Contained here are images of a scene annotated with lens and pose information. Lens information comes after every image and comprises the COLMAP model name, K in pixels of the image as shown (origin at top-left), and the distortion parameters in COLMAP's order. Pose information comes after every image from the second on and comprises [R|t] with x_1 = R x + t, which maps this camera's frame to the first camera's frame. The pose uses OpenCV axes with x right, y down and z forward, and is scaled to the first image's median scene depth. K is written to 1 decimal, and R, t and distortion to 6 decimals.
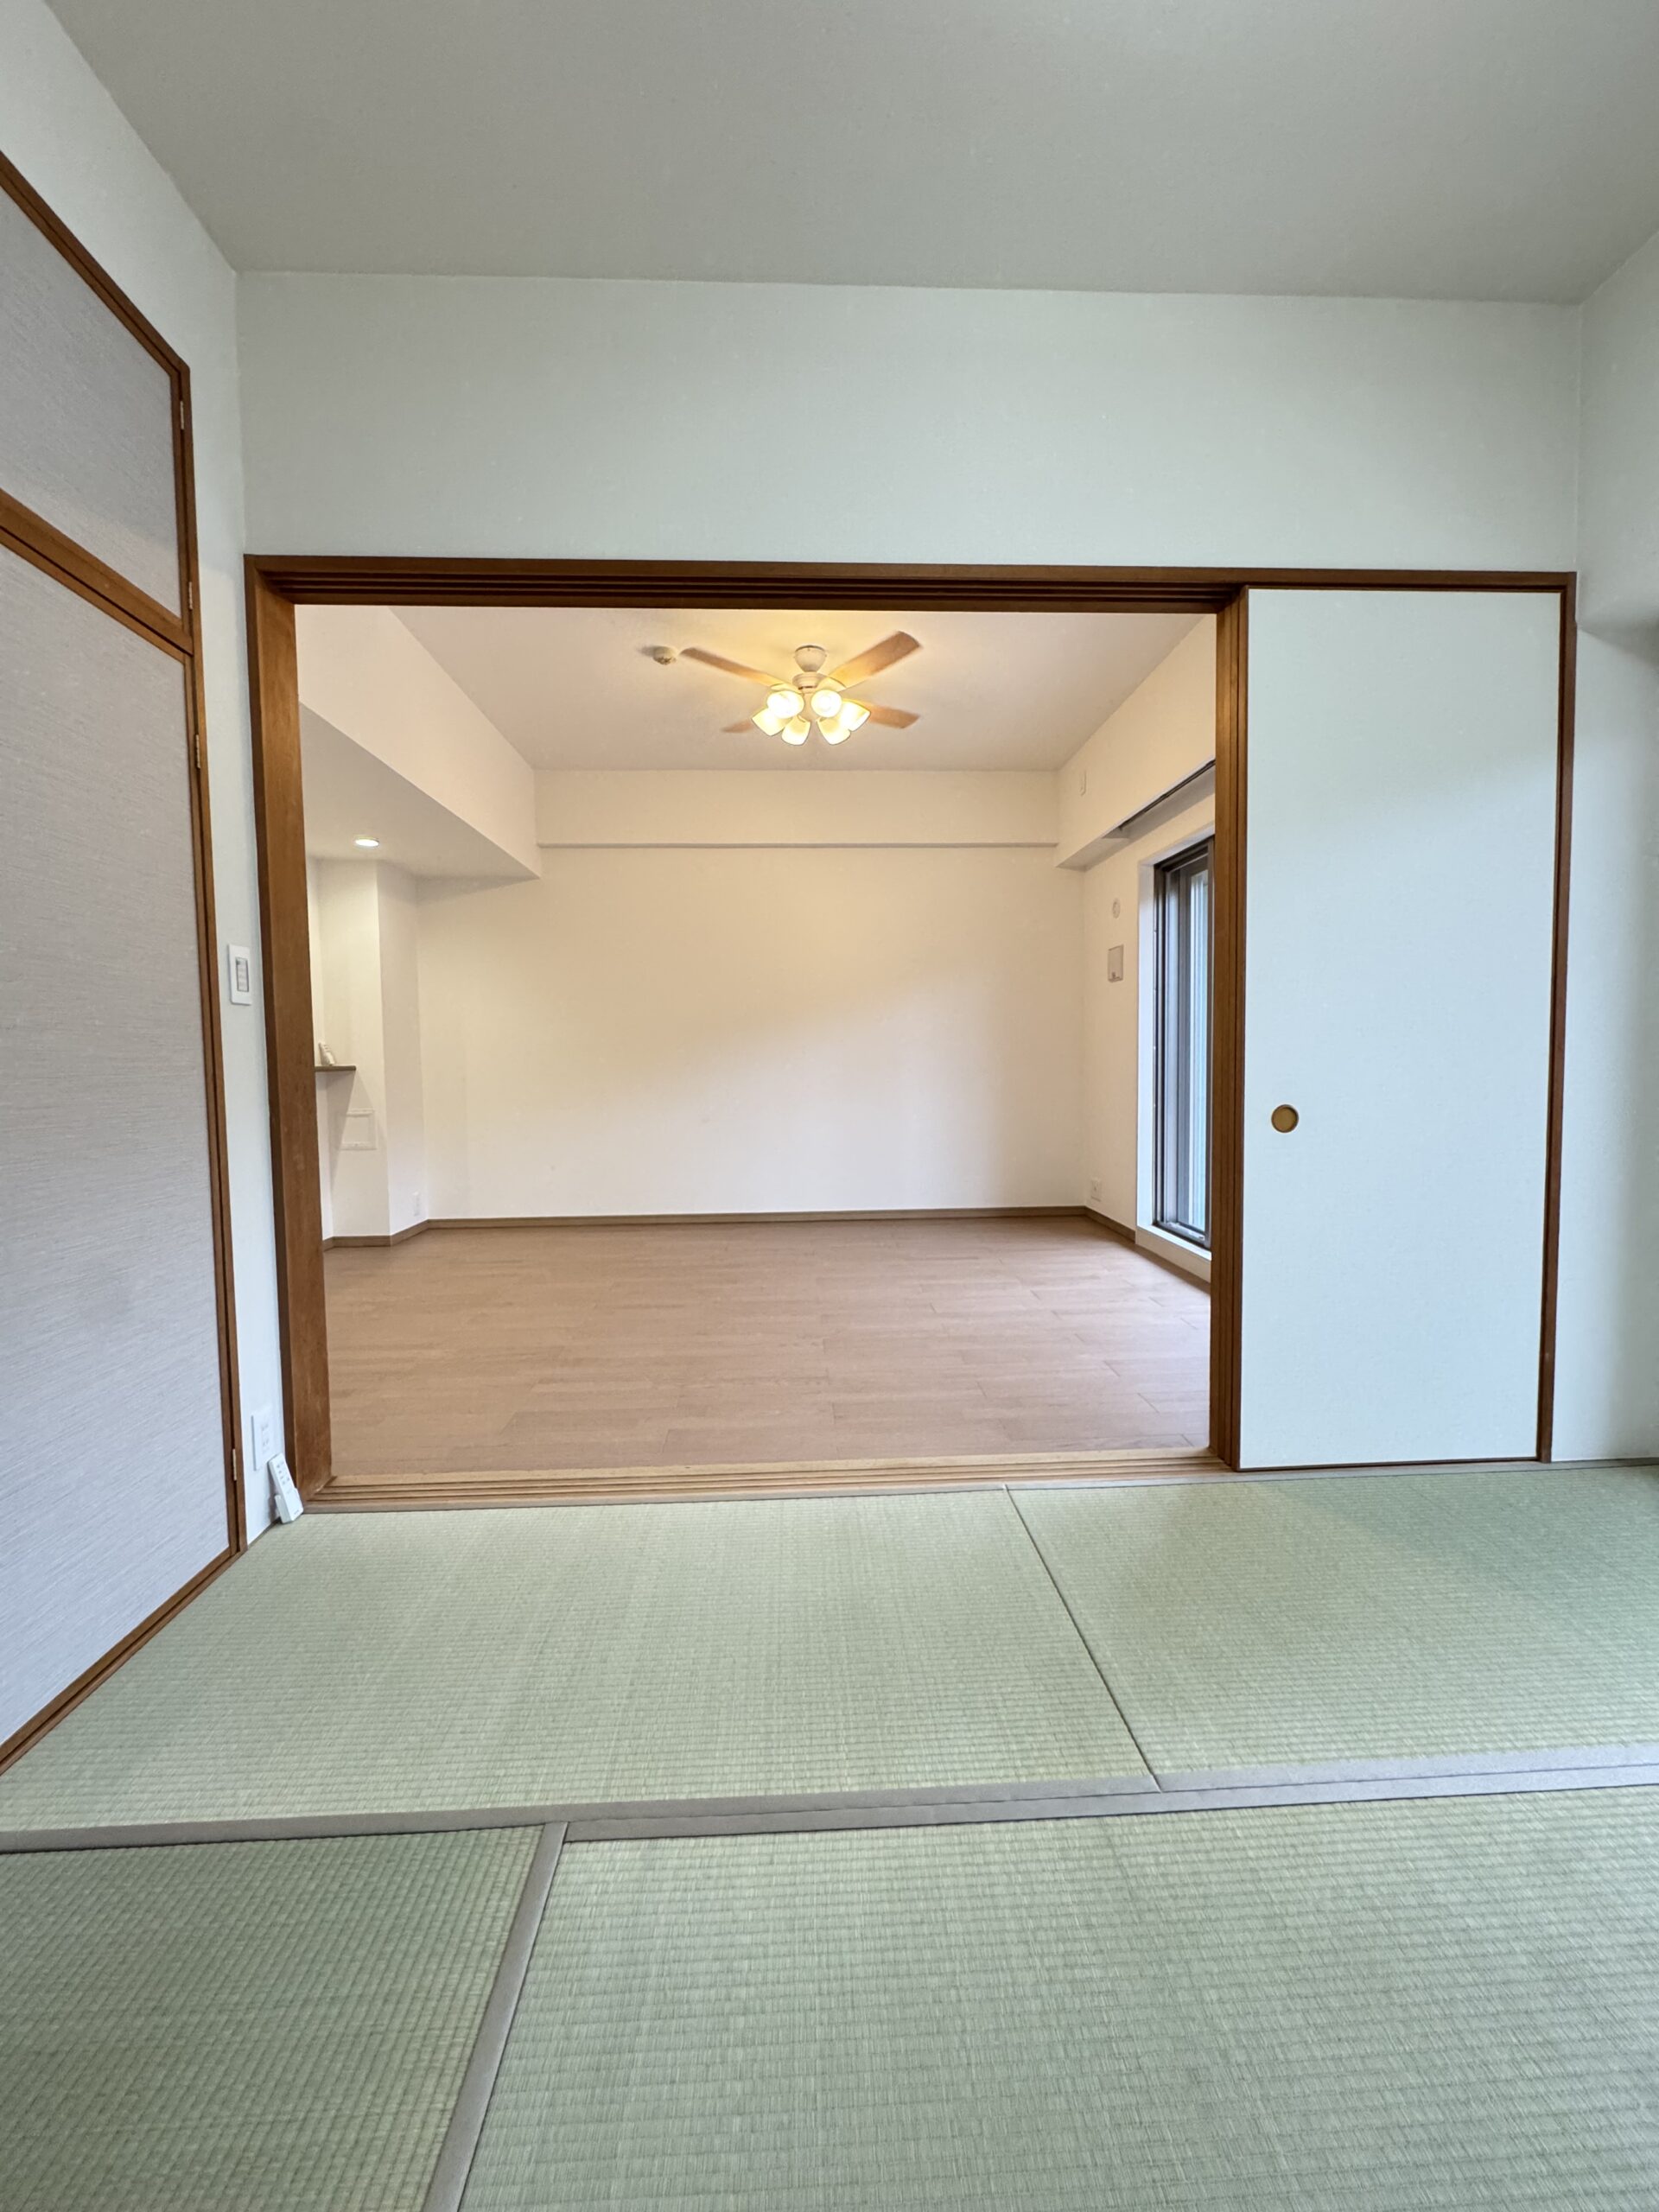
lens RADIAL K [[884.7, 0, 829.5], [0, 884.7, 1104.1], [0, 0, 1]] dist [-0.003201, 0.000119]
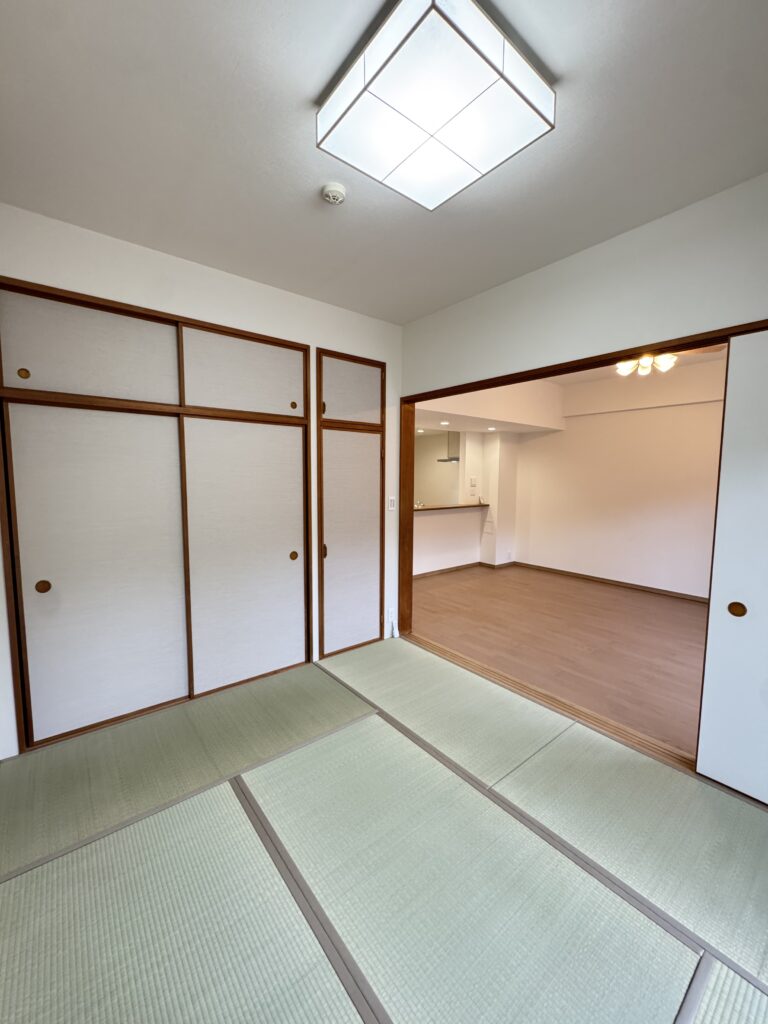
lens RADIAL K [[409.5, 0, 381.6], [0, 409.5, 512.2], [0, 0, 1]] dist [-0.003201, 0.000119]
pose [[0.588568, 0.089836, -0.803441, 0.728036], [-0.054706, 0.995955, 0.071286, -0.207853], [0.806595, 0.001997, 0.591101, -0.142964]]
